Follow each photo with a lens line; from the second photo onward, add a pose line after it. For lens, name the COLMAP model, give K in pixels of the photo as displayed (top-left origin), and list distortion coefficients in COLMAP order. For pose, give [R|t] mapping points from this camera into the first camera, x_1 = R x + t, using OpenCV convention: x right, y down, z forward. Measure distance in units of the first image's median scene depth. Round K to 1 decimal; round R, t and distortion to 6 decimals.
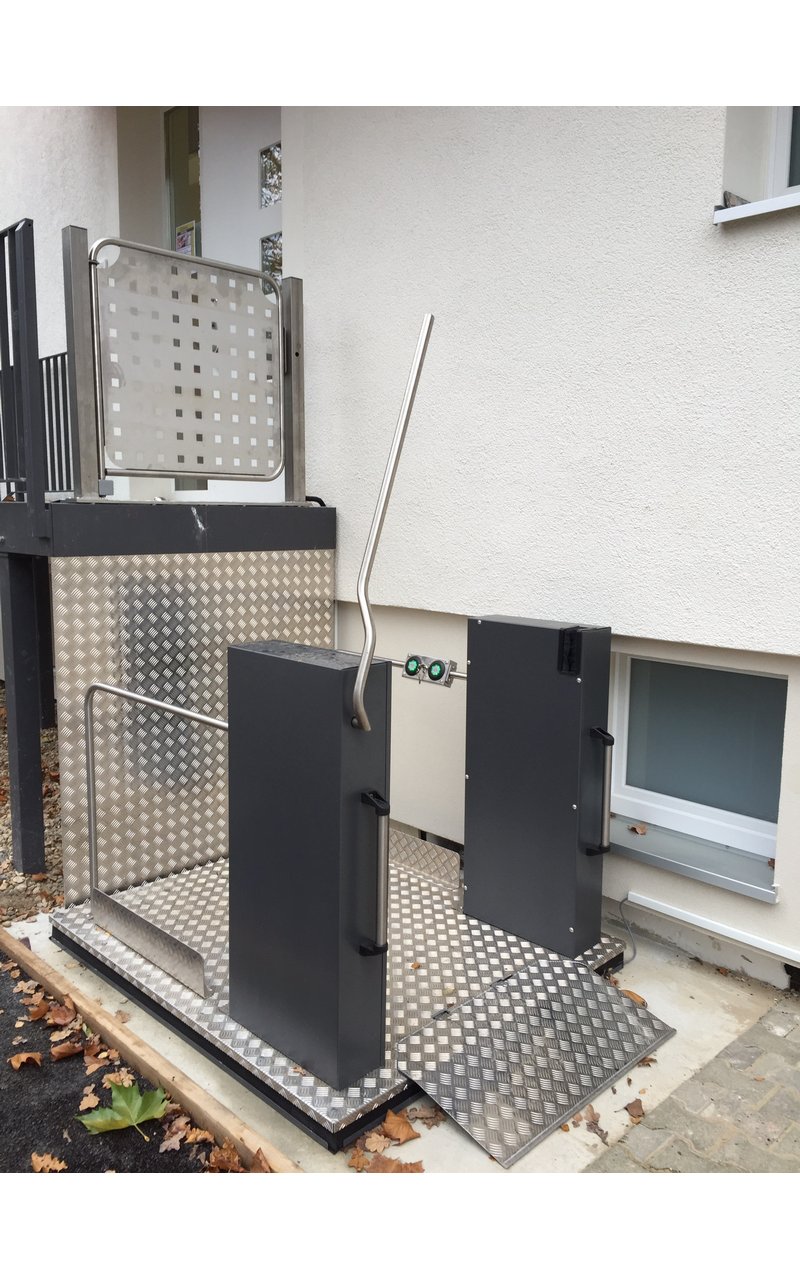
lens RADIAL K [[913.9, 0, 400.5], [0, 913.9, 638.9], [0, 0, 1]] dist [0.048813, -0.056081]
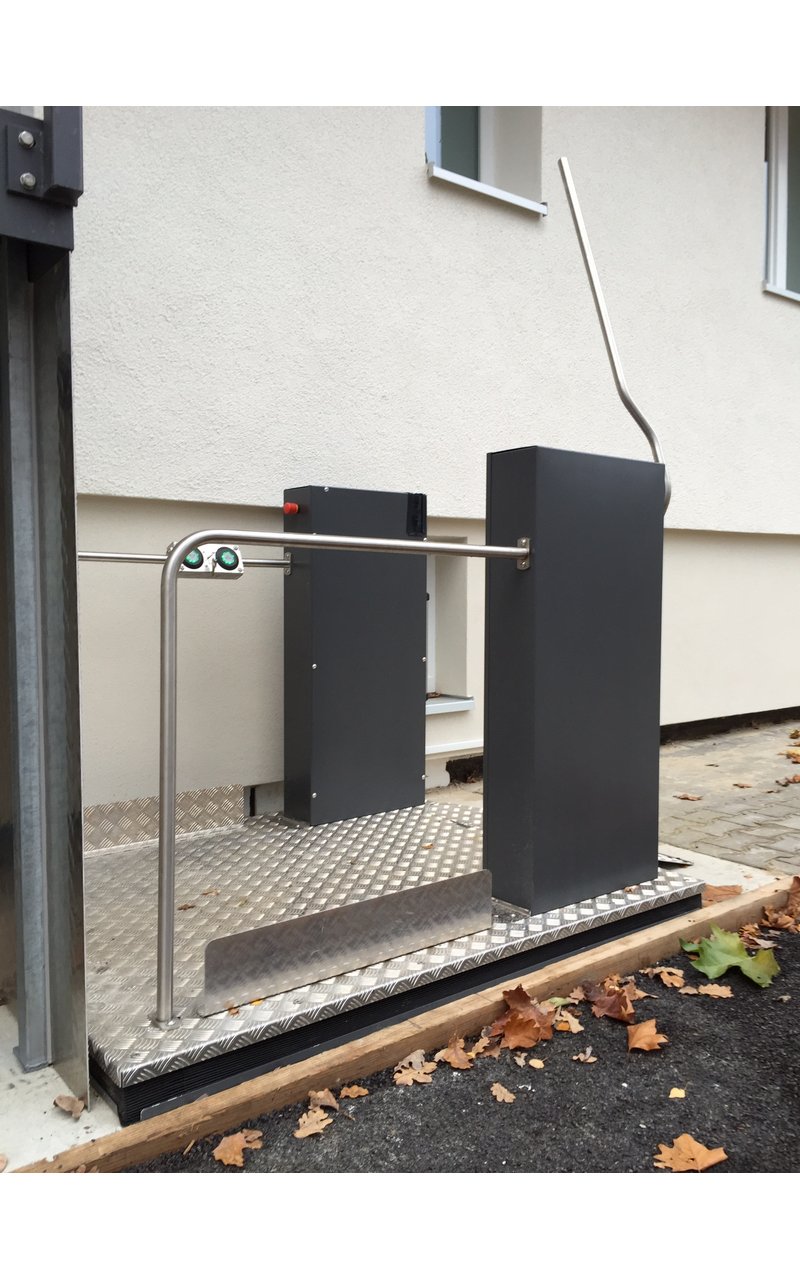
lens RADIAL K [[913.9, 0, 403.4], [0, 913.9, 631.7], [0, 0, 1]] dist [0.048813, -0.056081]
pose [[0.127143, -0.055209, 0.990347, -0.881505], [0.144377, 0.988846, 0.036590, 0.108863], [-0.981321, 0.138331, 0.133696, 0.875935]]
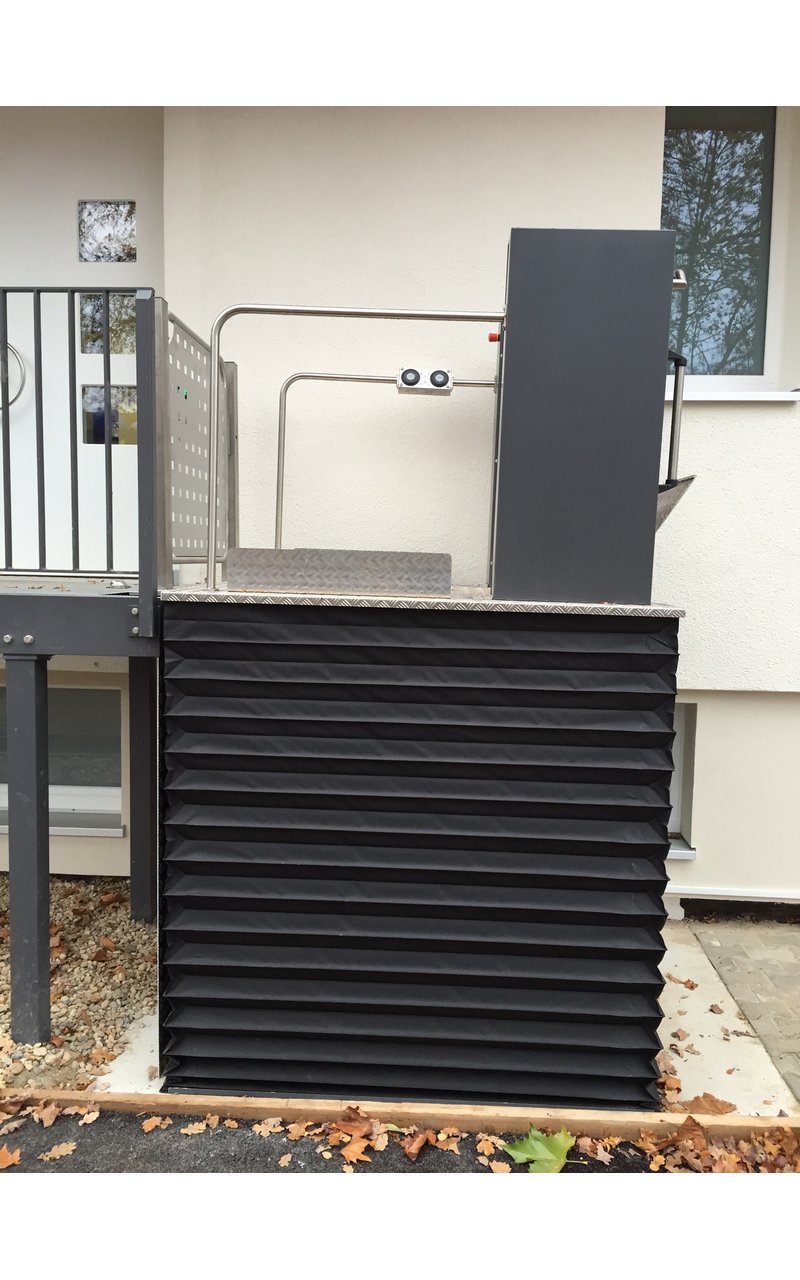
lens RADIAL K [[913.9, 0, 401.9], [0, 913.9, 637.9], [0, 0, 1]] dist [0.048813, -0.056081]
pose [[0.741485, -0.054960, 0.668715, -0.868092], [0.083143, 0.996484, -0.010293, -0.085547], [-0.665798, 0.063231, 0.743448, 0.191468]]
